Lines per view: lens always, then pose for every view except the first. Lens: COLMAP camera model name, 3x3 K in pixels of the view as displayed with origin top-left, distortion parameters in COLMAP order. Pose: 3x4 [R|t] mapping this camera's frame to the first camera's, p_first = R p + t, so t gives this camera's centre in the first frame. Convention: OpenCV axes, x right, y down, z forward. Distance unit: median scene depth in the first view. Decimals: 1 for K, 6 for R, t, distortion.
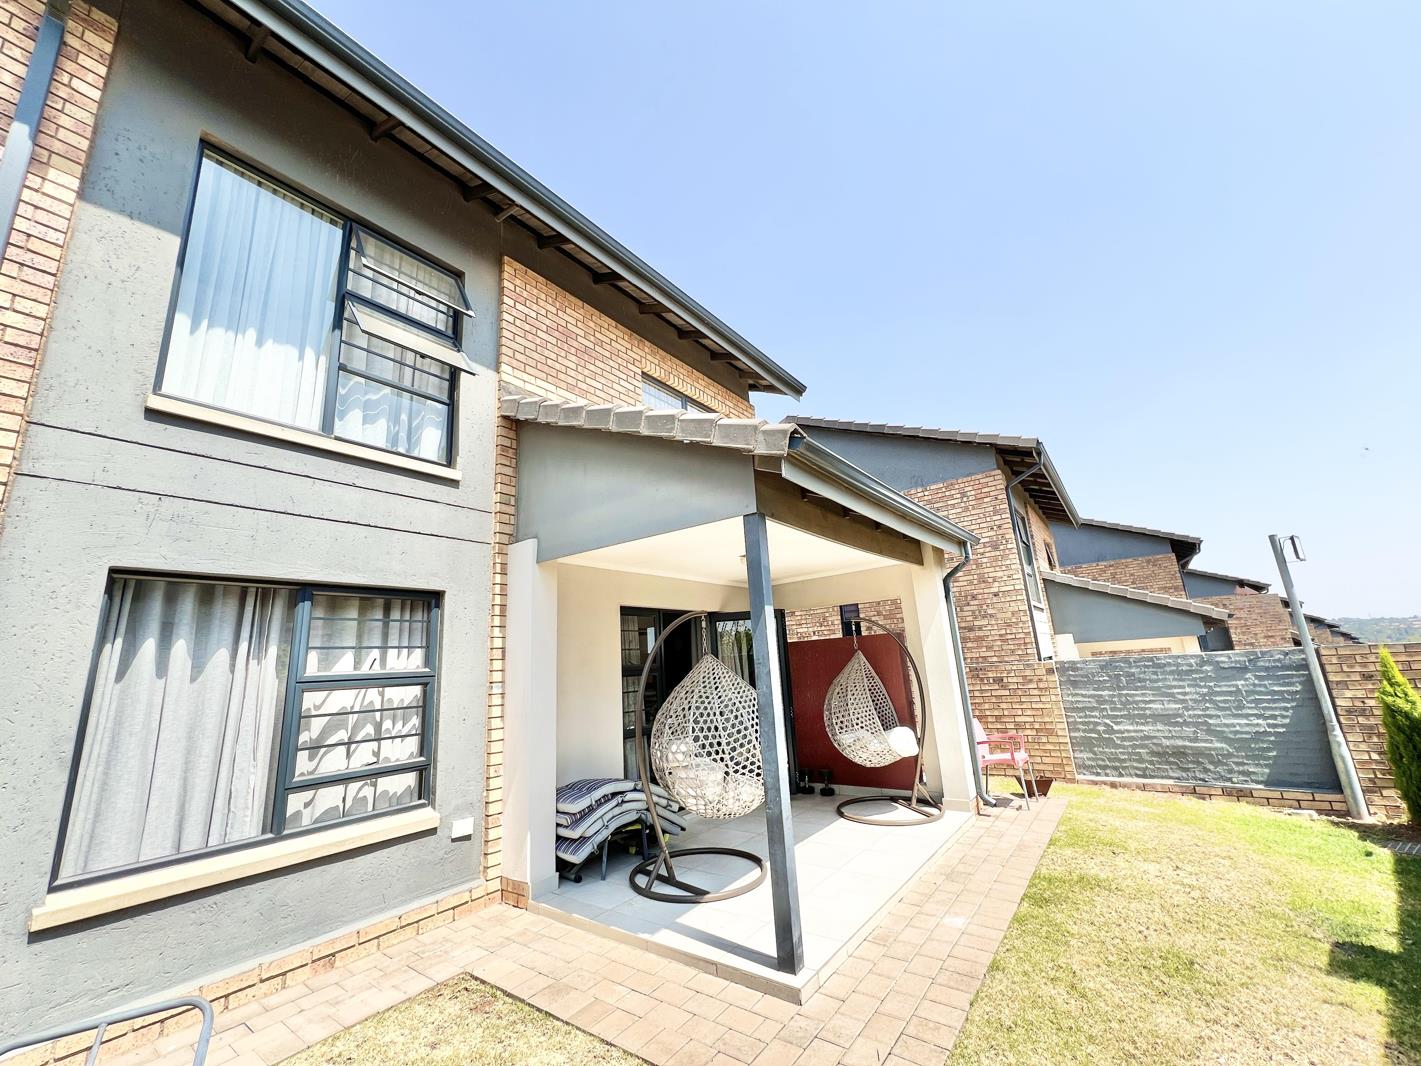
lens RADIAL K [[569.0, 0, 710.5], [0, 569.0, 533.0], [0, 0, 1]] dist [-0.001871, -0.000587]
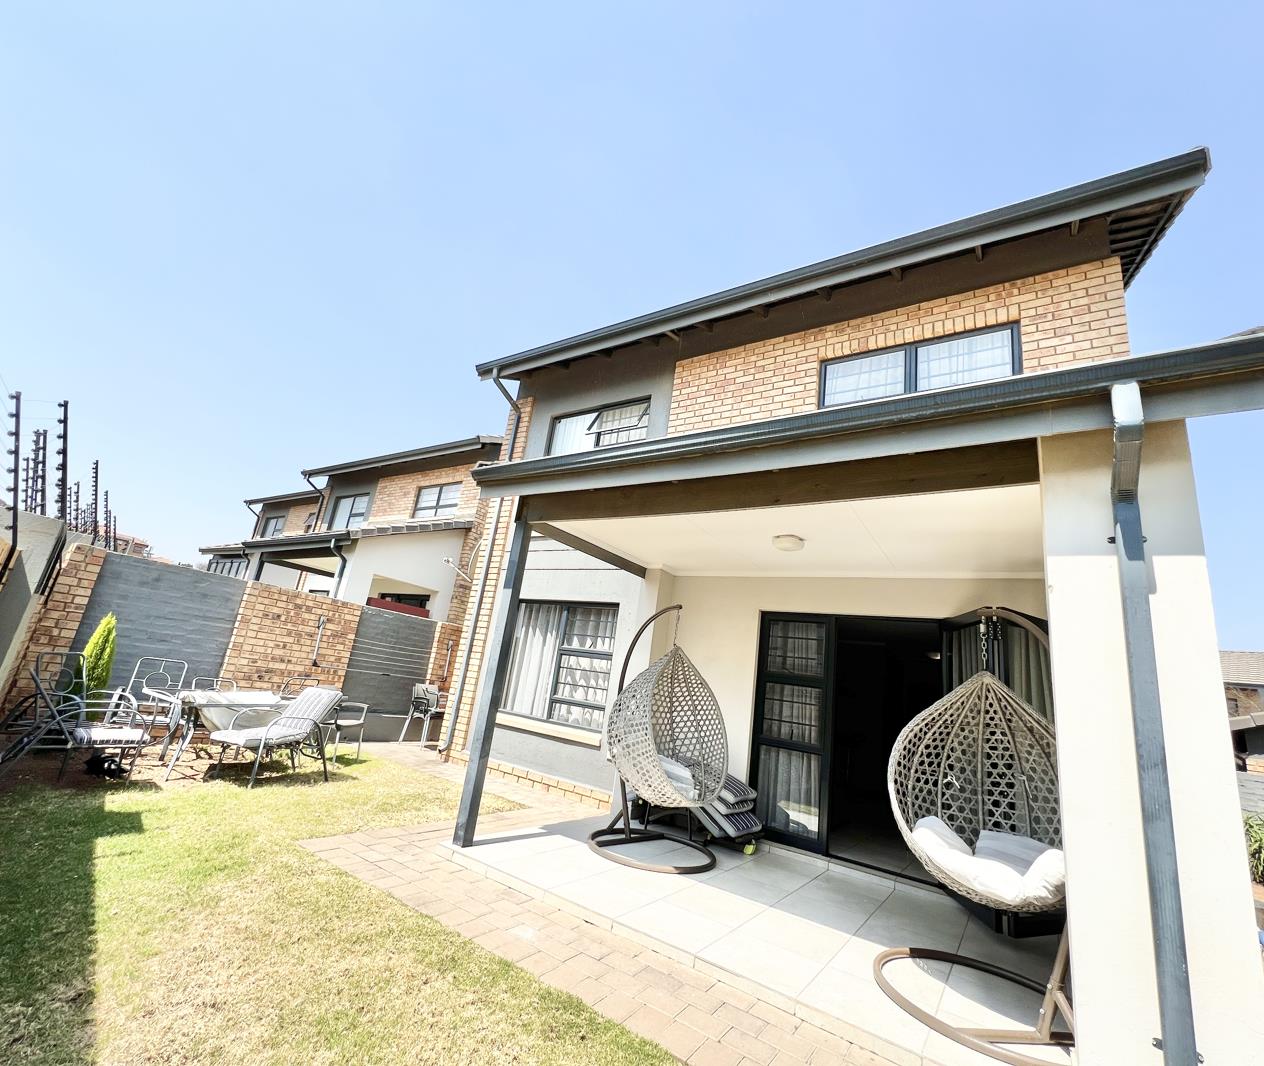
lens RADIAL K [[567.3, 0, 615.3], [0, 567.3, 527.6], [0, 0, 1]] dist [-0.000045, -0.000084]
pose [[0.047842, -0.196559, -0.979324, 1.271929], [0.097043, 0.976723, -0.191297, 0.222210], [0.994130, -0.085885, 0.065803, 1.012282]]
